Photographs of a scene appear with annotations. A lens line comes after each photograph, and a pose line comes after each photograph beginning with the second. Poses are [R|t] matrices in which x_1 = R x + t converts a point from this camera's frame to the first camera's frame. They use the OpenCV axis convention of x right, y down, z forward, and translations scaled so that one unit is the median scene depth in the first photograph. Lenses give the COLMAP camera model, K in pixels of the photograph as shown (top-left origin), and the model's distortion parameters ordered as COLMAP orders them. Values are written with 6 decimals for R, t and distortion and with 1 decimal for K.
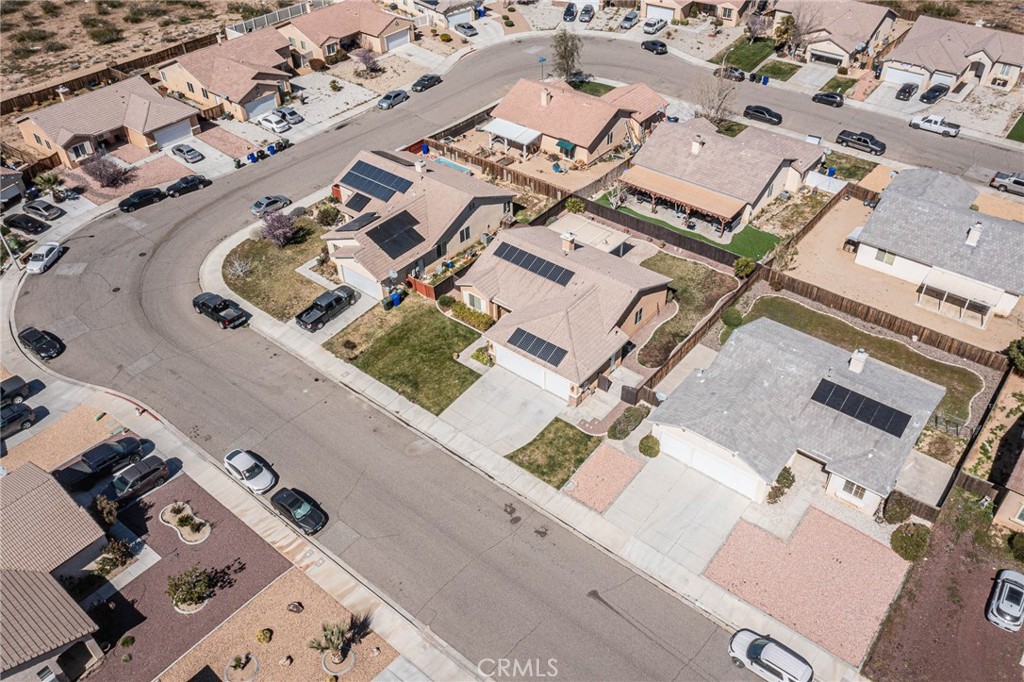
lens RADIAL K [[805.5, 0, 512.0], [0, 805.5, 341.0], [0, 0, 1]] dist [-0.010021, 0.004918]
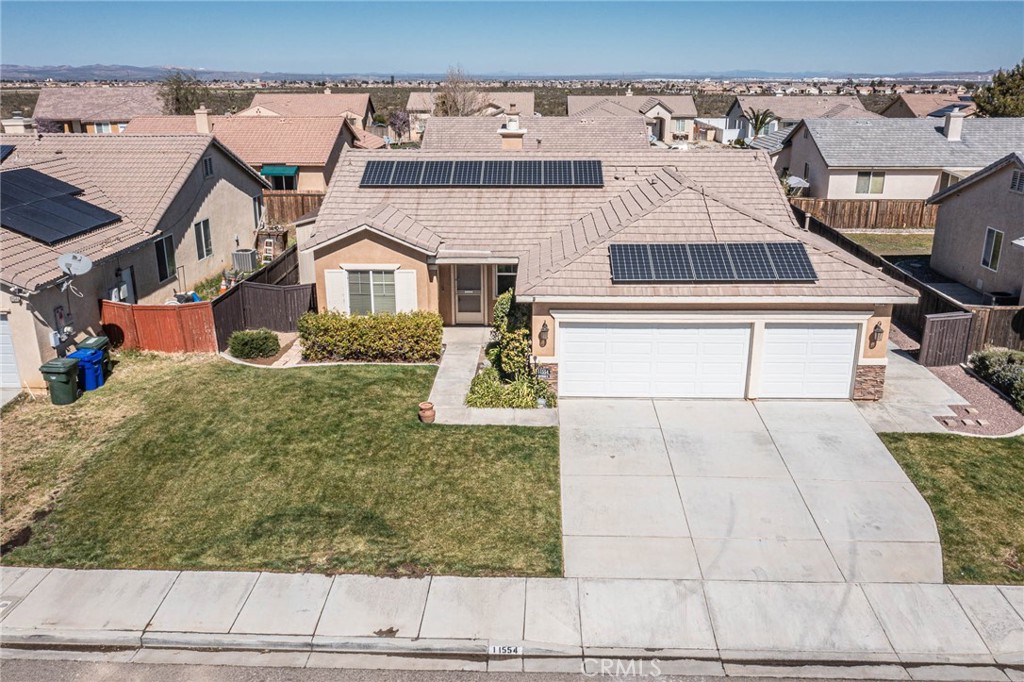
lens RADIAL K [[833.1, 0, 512.0], [0, 833.1, 341.0], [0, 0, 1]] dist [-0.004732, -0.003621]
pose [[0.792489, -0.170308, 0.585625, -0.197616], [0.381160, 0.887900, -0.257586, 0.077431], [-0.476108, 0.427351, 0.768565, 0.687712]]
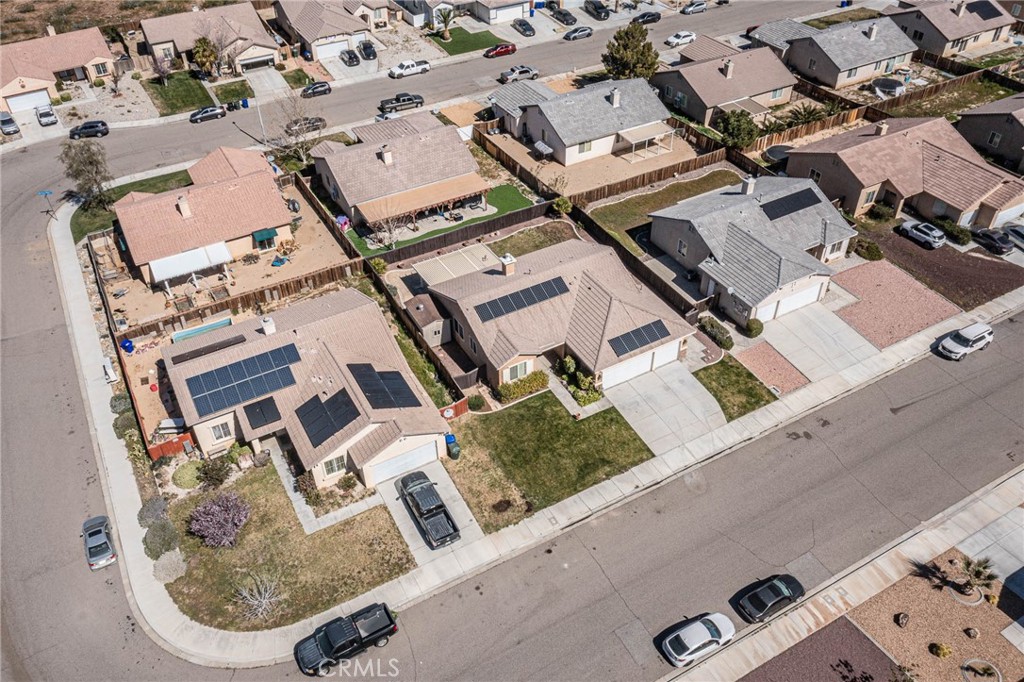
lens RADIAL K [[822.1, 0, 512.0], [0, 822.1, 341.0], [0, 0, 1]] dist [-0.004410, 0.005876]
pose [[0.362109, -0.584930, 0.725764, -0.649987], [0.603568, 0.740473, 0.295644, -0.326792], [-0.710340, 0.330993, 0.621177, 0.422923]]
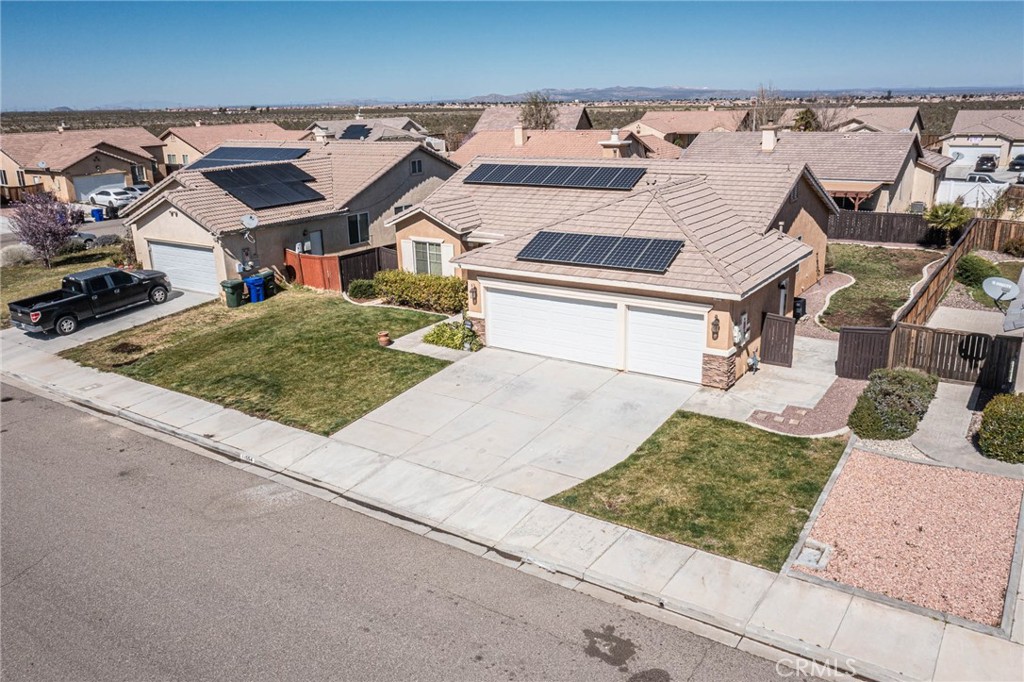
lens RADIAL K [[805.5, 0, 512.0], [0, 805.5, 341.0], [0, 0, 1]] dist [-0.010021, 0.004918]
pose [[0.996011, -0.031744, 0.083392, -0.036557], [0.062006, 0.918288, -0.391028, 0.166669], [-0.064165, 0.394639, 0.916593, 0.577523]]
